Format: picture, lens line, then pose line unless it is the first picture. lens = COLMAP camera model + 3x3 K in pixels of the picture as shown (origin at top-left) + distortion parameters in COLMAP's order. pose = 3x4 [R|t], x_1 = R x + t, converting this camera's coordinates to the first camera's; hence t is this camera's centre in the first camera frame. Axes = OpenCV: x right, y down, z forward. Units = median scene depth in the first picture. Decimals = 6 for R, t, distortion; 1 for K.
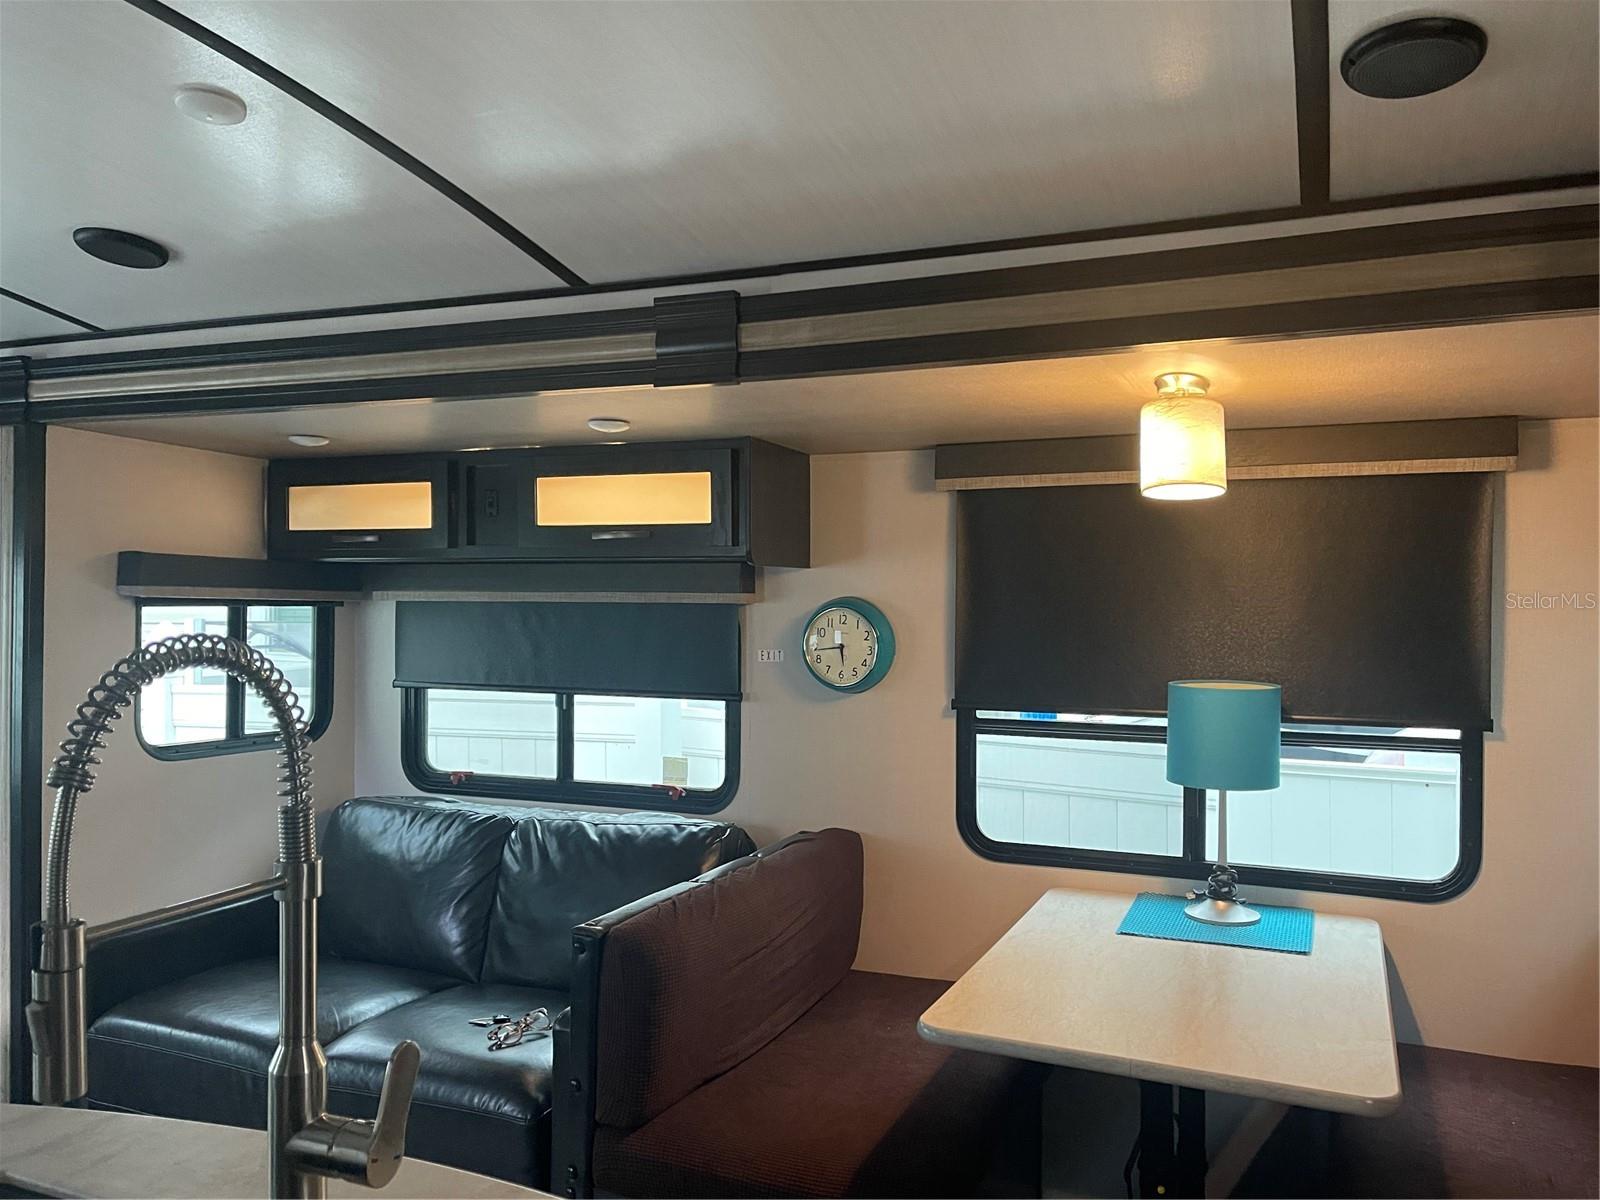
lens RADIAL K [[1236.5, 0, 808.1], [0, 1236.5, 617.5], [0, 0, 1]] dist [0.073561, -0.084699]
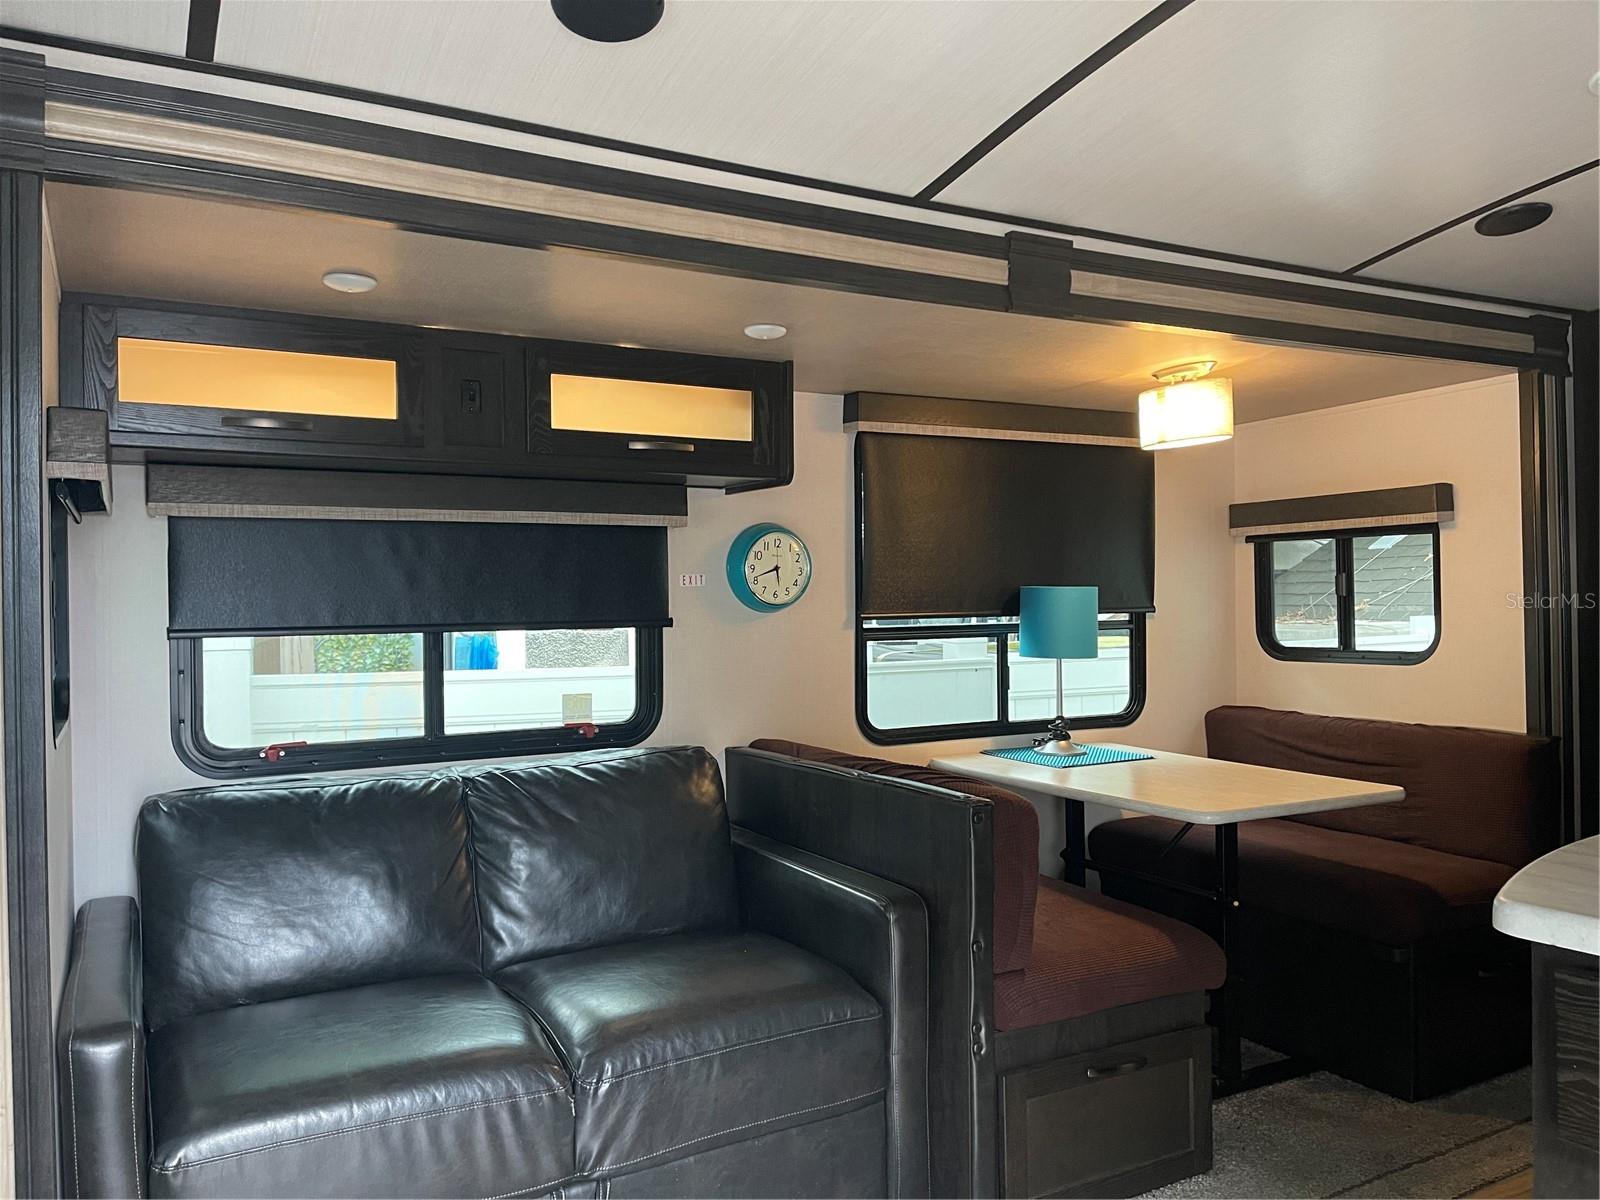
lens RADIAL K [[1217.4, 0, 804.5], [0, 1217.4, 609.3], [0, 0, 1]] dist [0.075999, -0.087641]
pose [[0.606379, -0.023616, 0.794825, -0.878456], [0.025325, 0.999625, 0.010381, 0.054090], [-0.794773, 0.013834, 0.606750, 0.371009]]
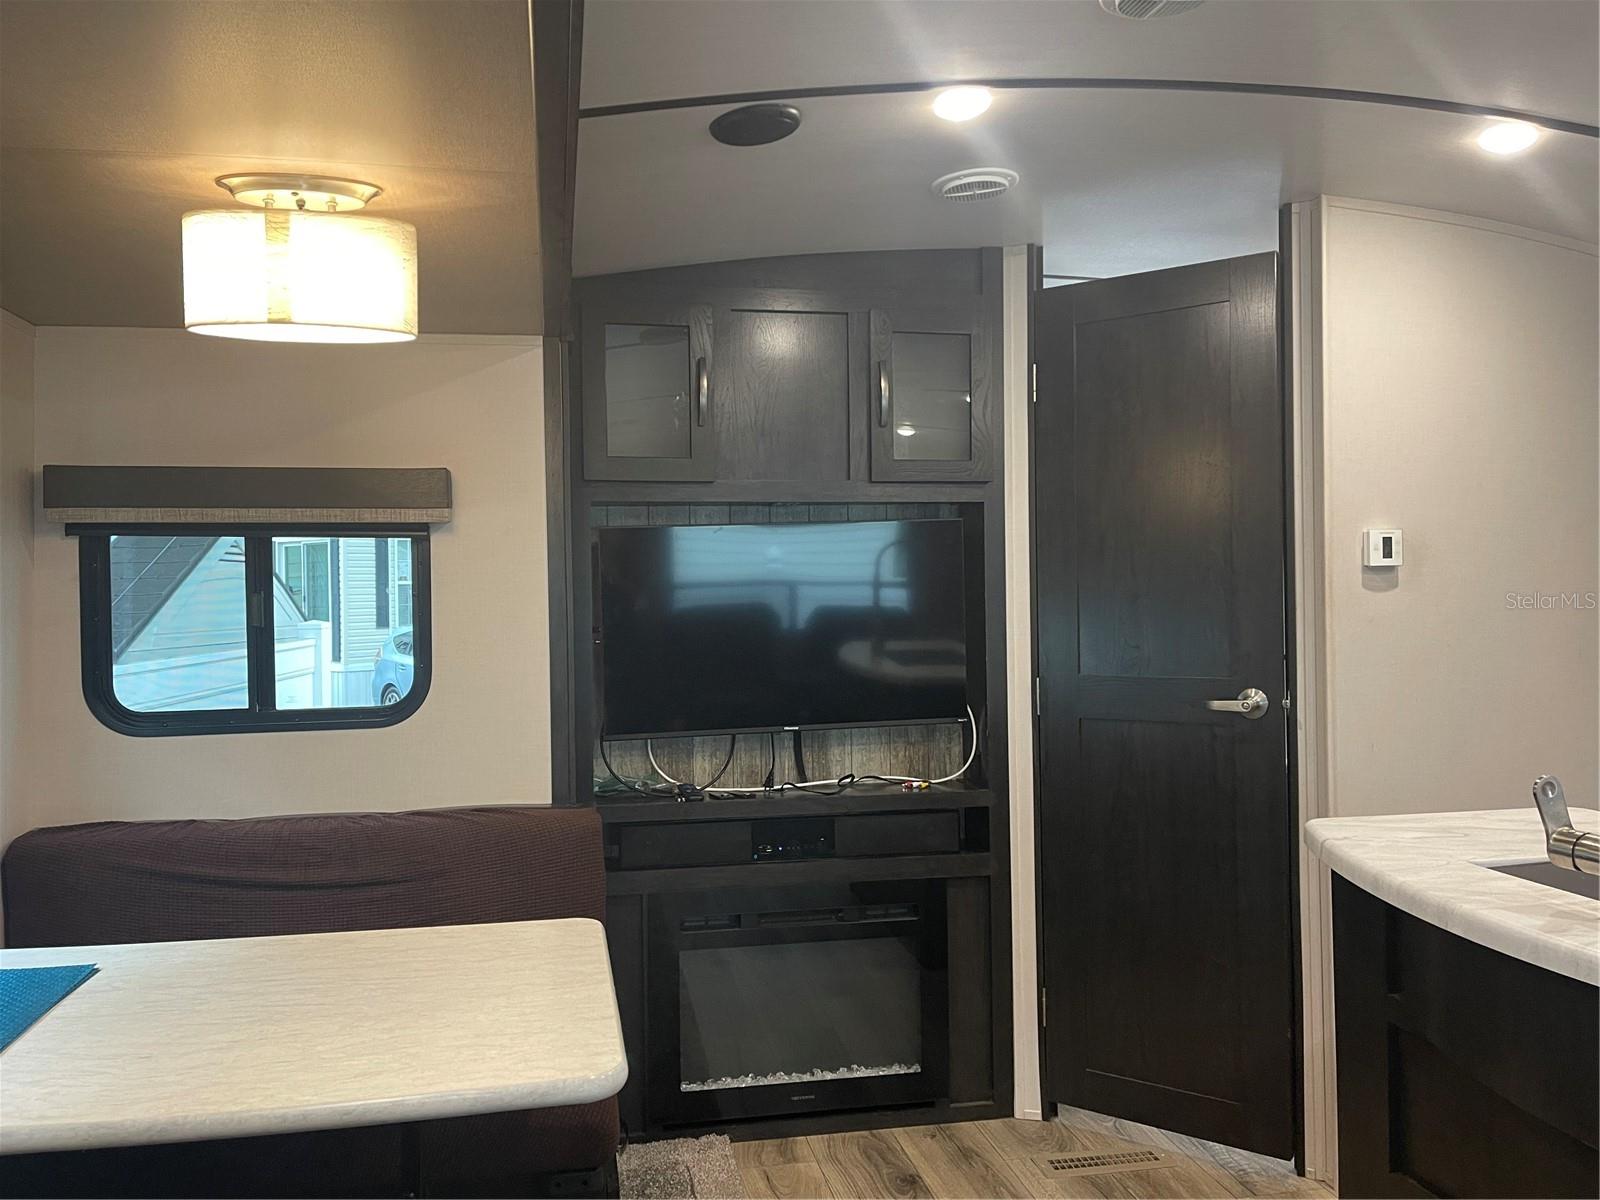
lens RADIAL K [[1236.5, 0, 787.8], [0, 1236.5, 592.8], [0, 0, 1]] dist [0.073561, -0.084699]
pose [[-0.561816, -0.001929, 0.827260, -0.376034], [0.011194, 0.999888, 0.009934, 0.039429], [-0.827186, 0.014842, -0.561732, 0.916066]]
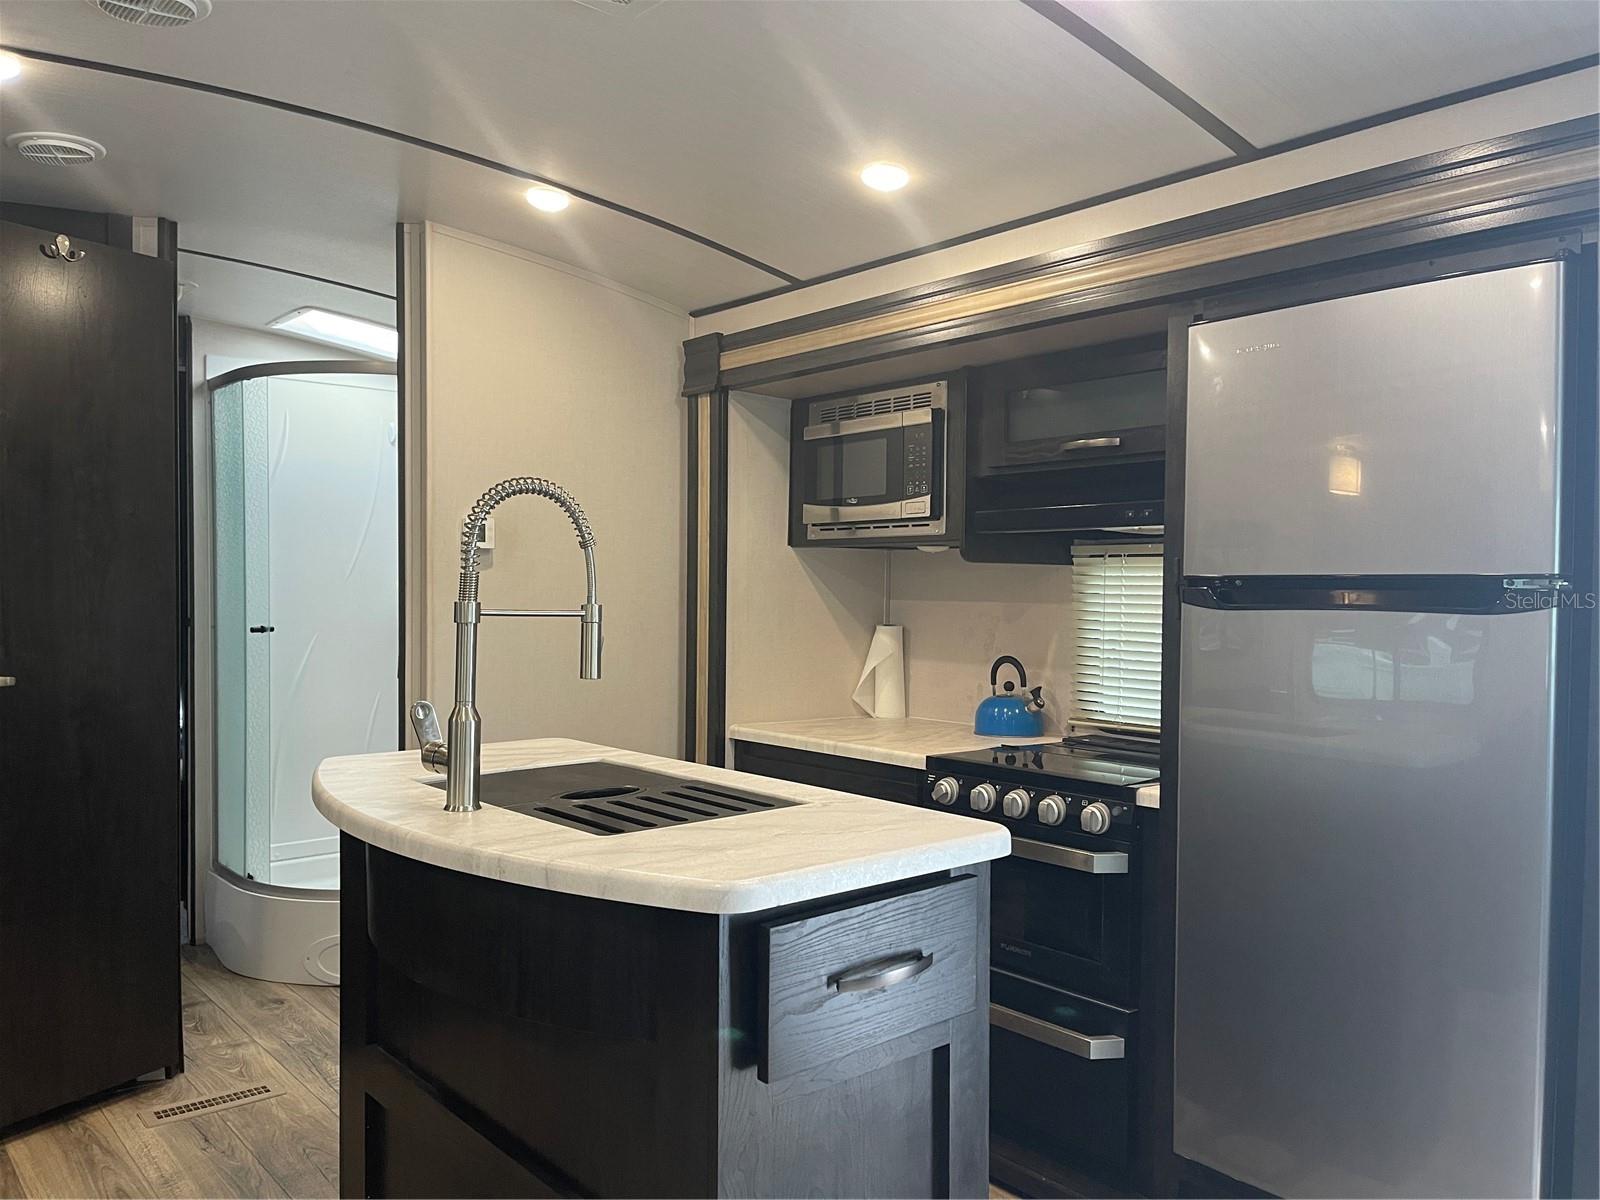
lens RADIAL K [[1217.4, 0, 797.5], [0, 1217.4, 615.2], [0, 0, 1]] dist [0.075999, -0.087641]
pose [[-0.894278, -0.026607, 0.446719, -0.588878], [-0.014657, 0.999437, 0.030186, 0.055717], [-0.447271, 0.020447, -0.894165, 0.856940]]
